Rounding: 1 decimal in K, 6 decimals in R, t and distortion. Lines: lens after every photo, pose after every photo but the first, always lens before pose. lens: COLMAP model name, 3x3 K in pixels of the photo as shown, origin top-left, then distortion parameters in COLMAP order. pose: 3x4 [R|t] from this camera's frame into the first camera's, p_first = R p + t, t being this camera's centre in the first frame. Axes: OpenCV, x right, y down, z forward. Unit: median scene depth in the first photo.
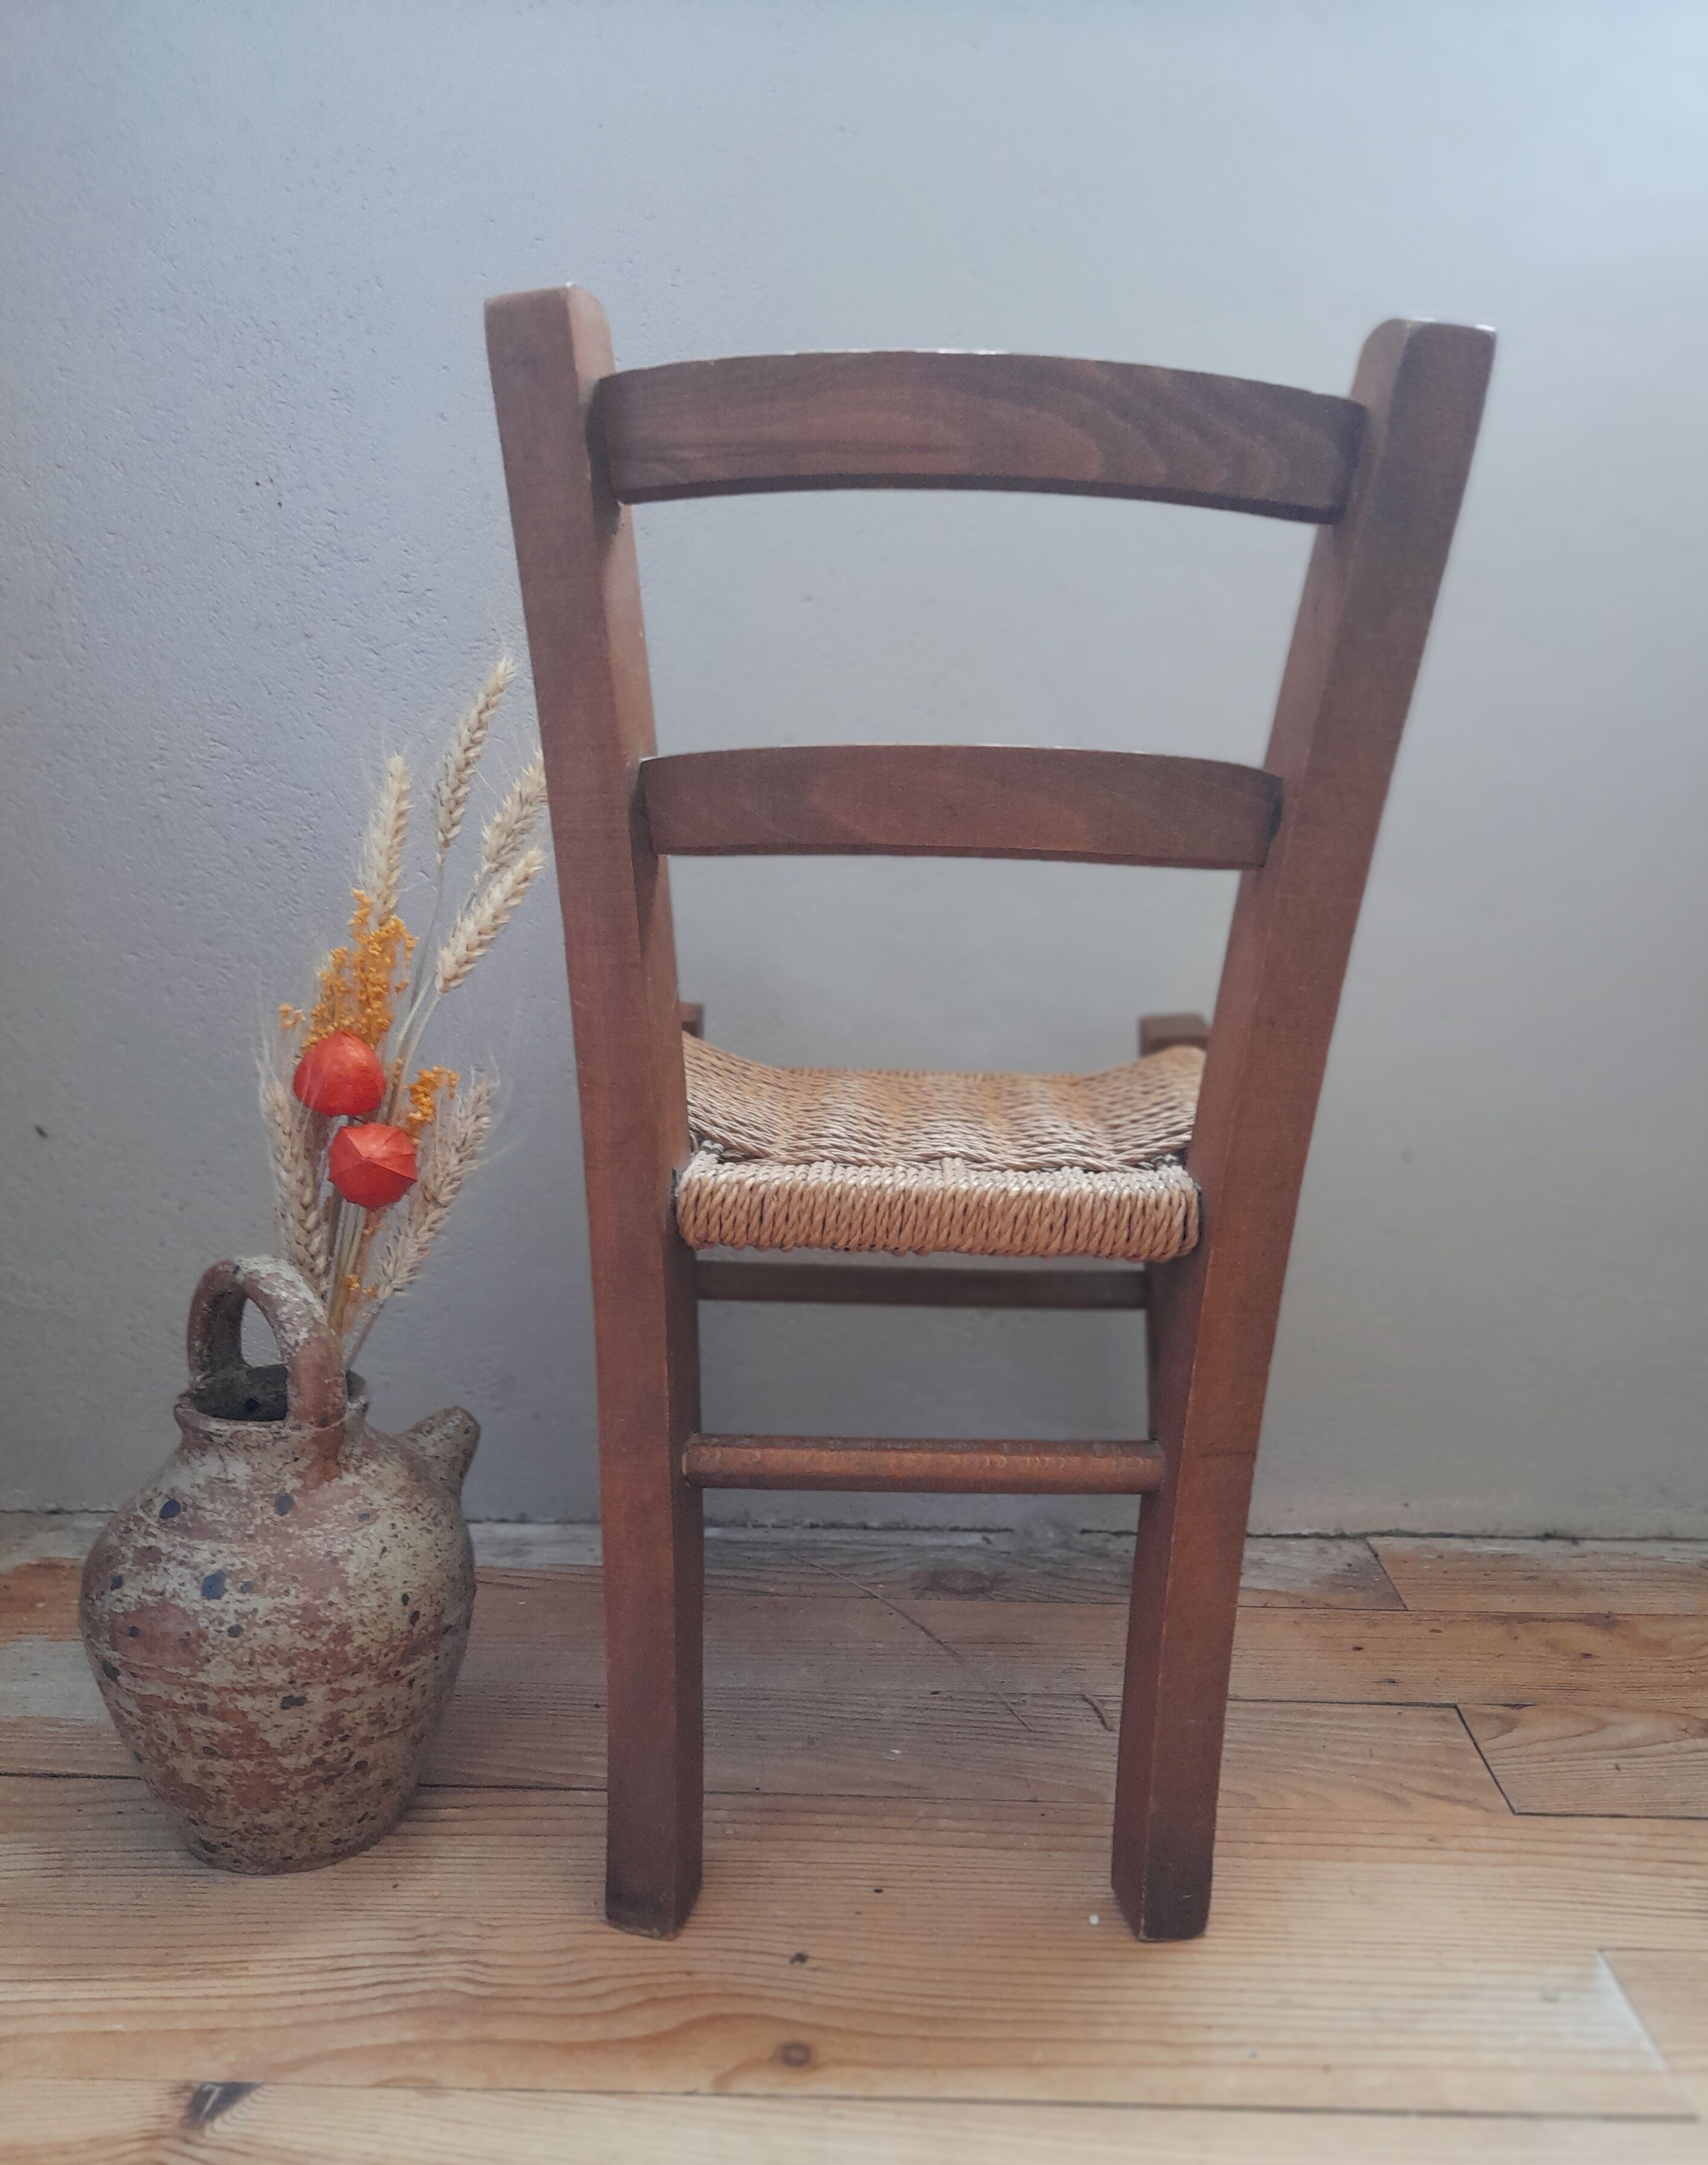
lens RADIAL K [[1788.8, 0, 911.9], [0, 1788.8, 1196.3], [0, 0, 1]] dist [0.035321, -0.036594]
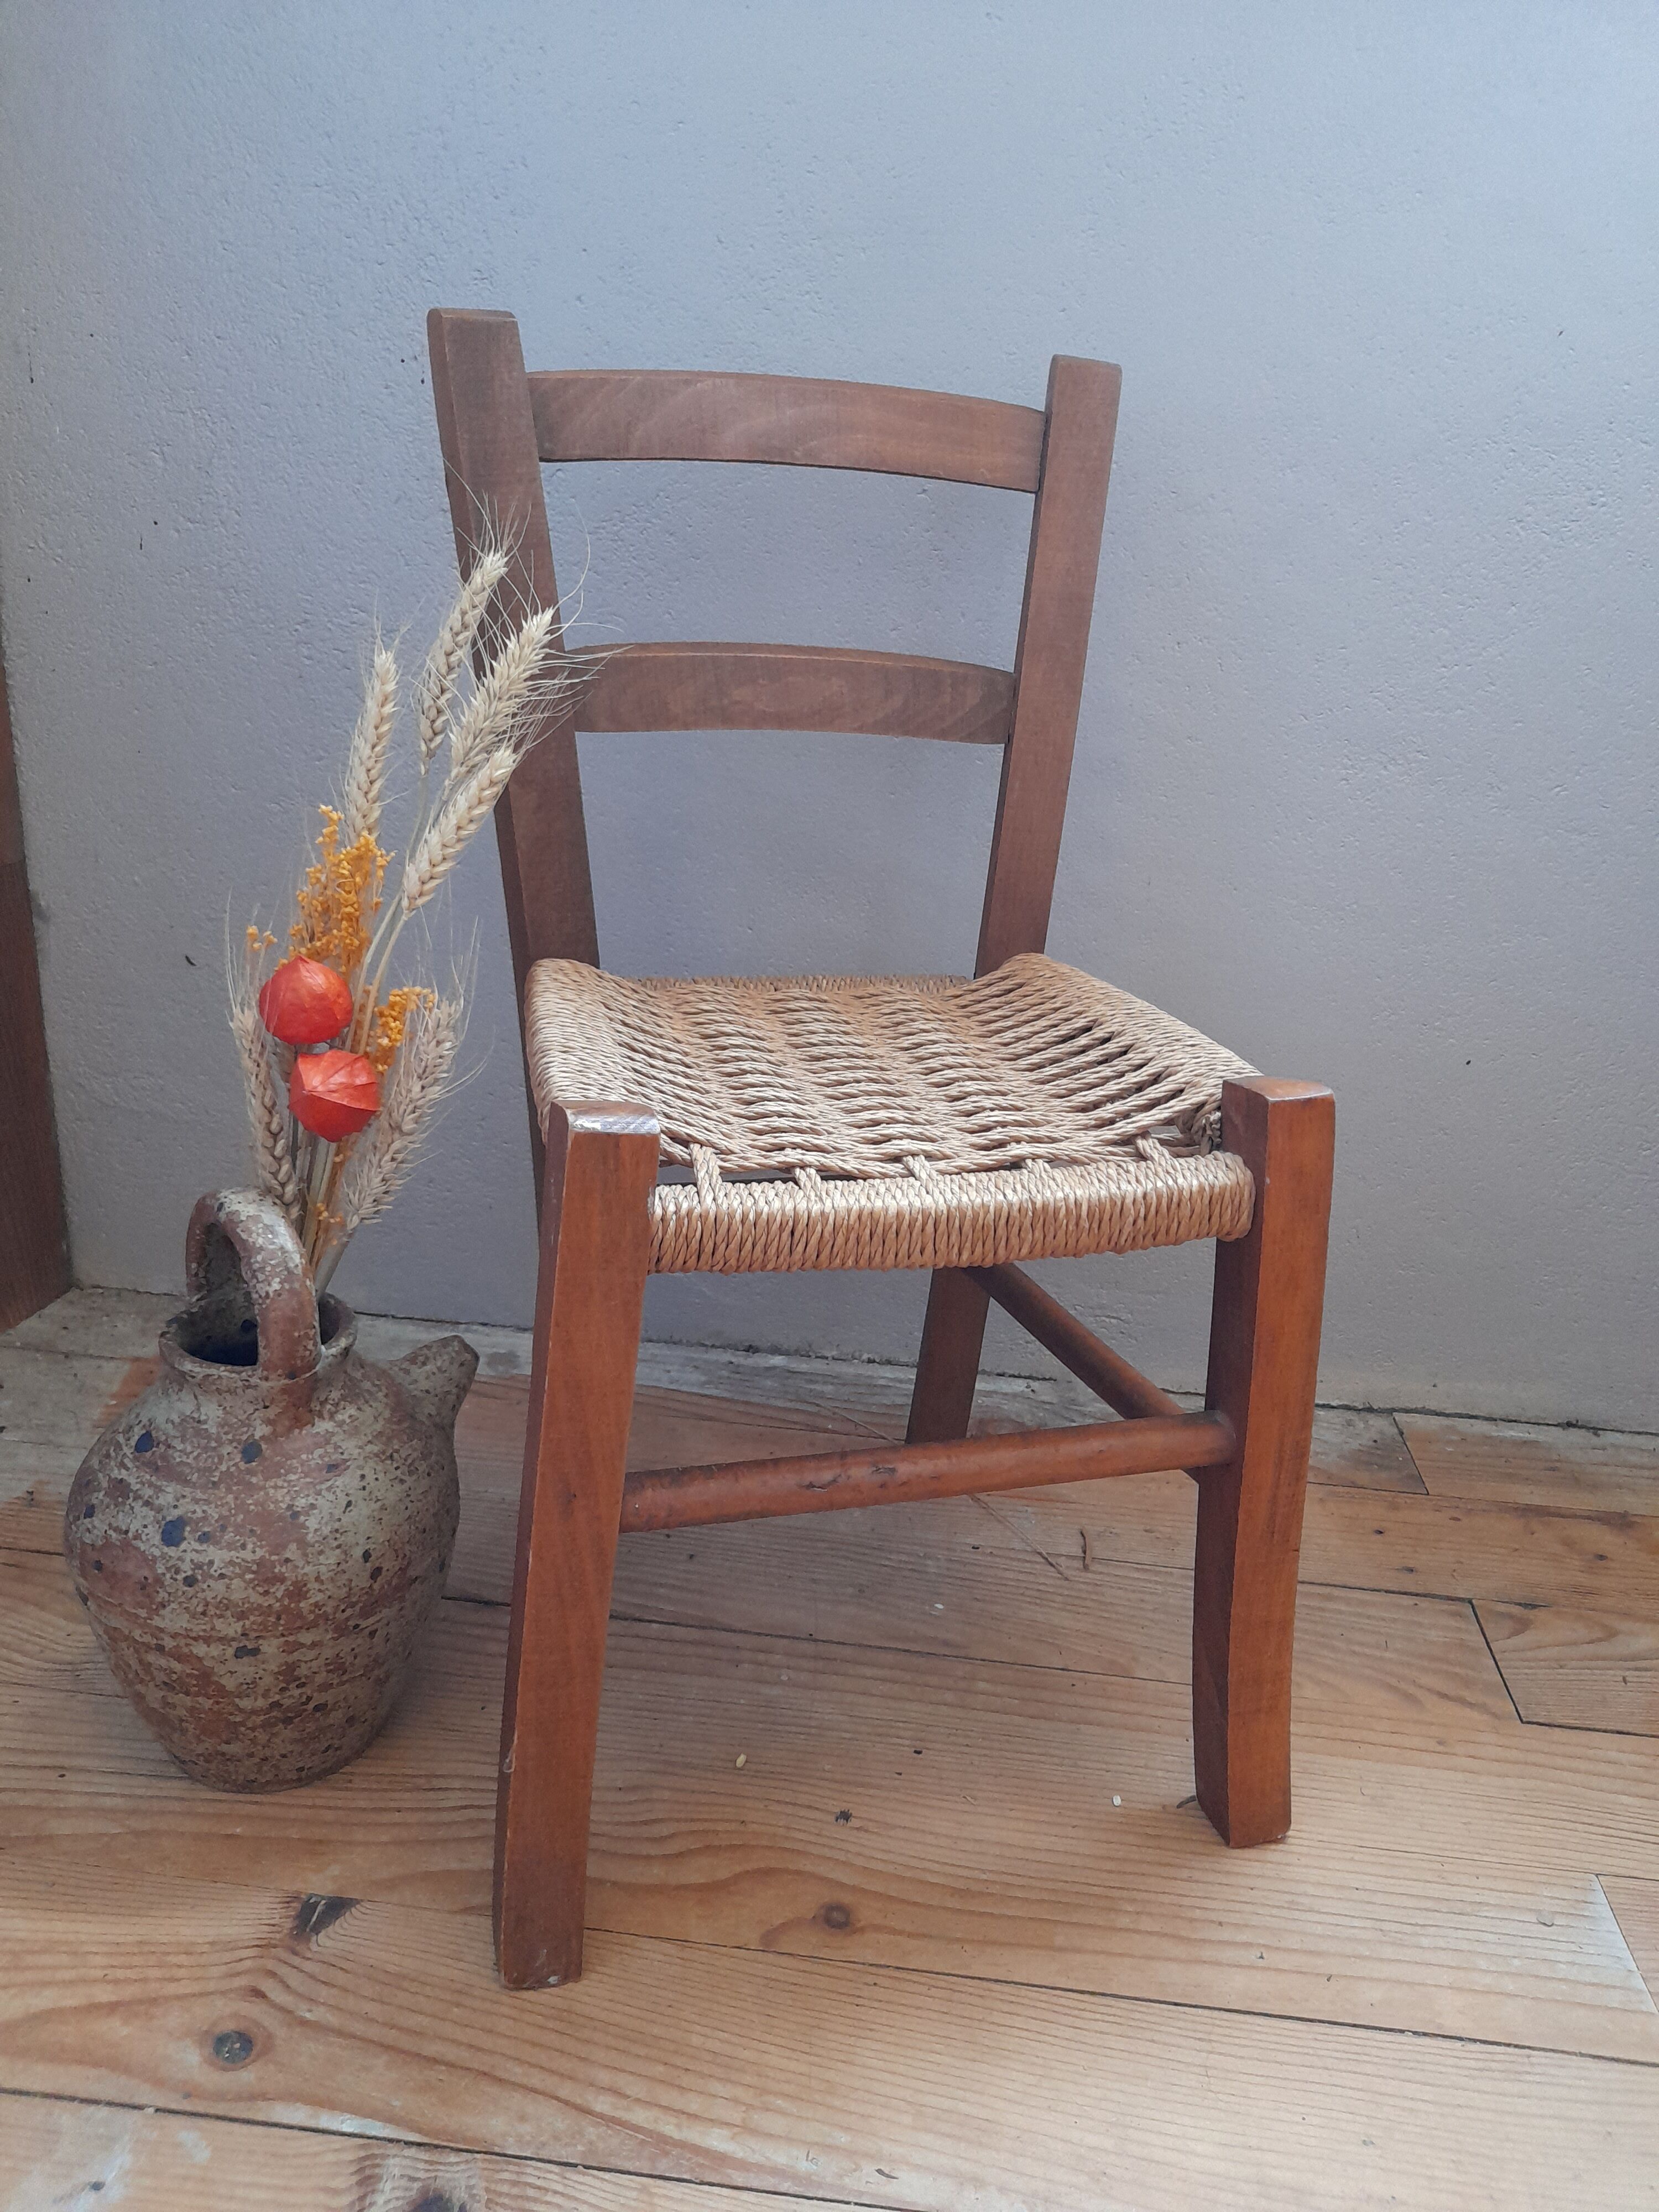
lens RADIAL K [[1640.6, 0, 836.6], [0, 1640.6, 1086.7], [0, 0, 1]] dist [0.024567, -0.030026]
pose [[0.995370, 0.064130, -0.071600, -0.021799], [-0.057389, 0.994054, 0.092542, -0.100354], [0.077109, -0.088005, 0.993131, 0.042826]]
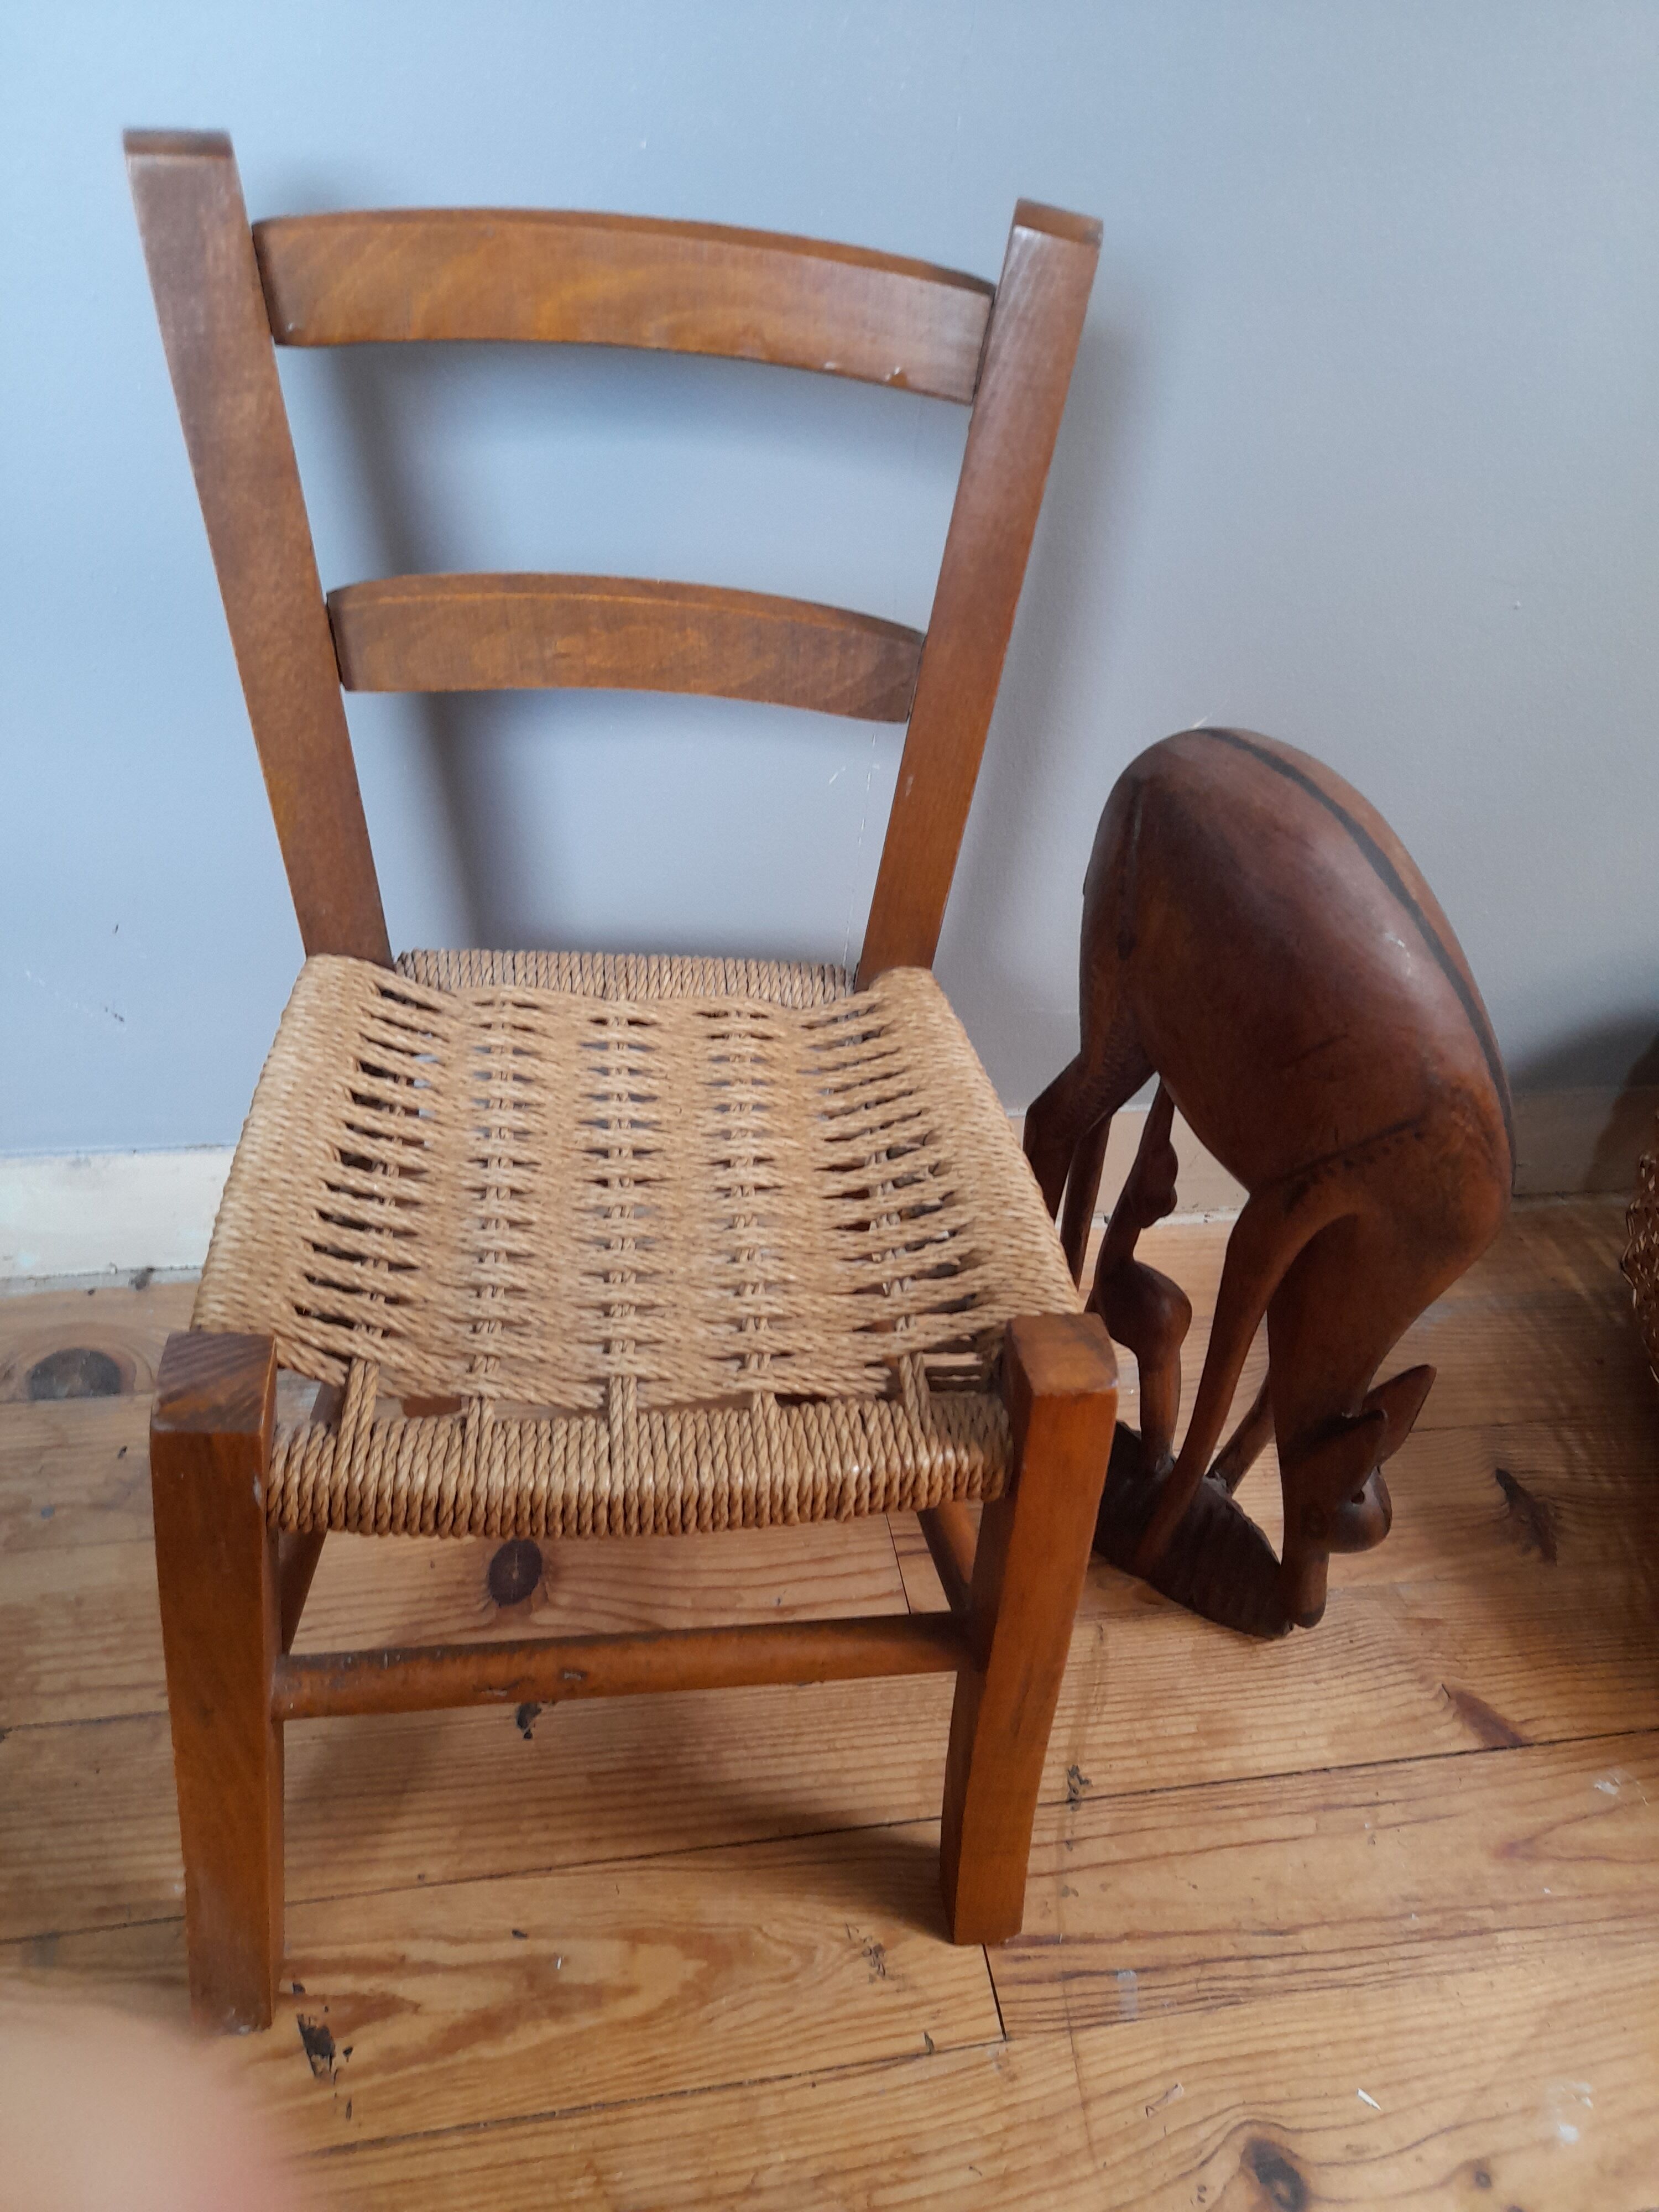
lens RADIAL K [[1640.6, 0, 846.8], [0, 1640.6, 1088.1], [0, 0, 1]] dist [0.024567, -0.030026]
pose [[0.969574, 0.211022, -0.124078, 0.112533], [-0.140919, 0.895590, 0.421973, -0.413394], [0.200168, -0.391649, 0.898078, 0.284128]]
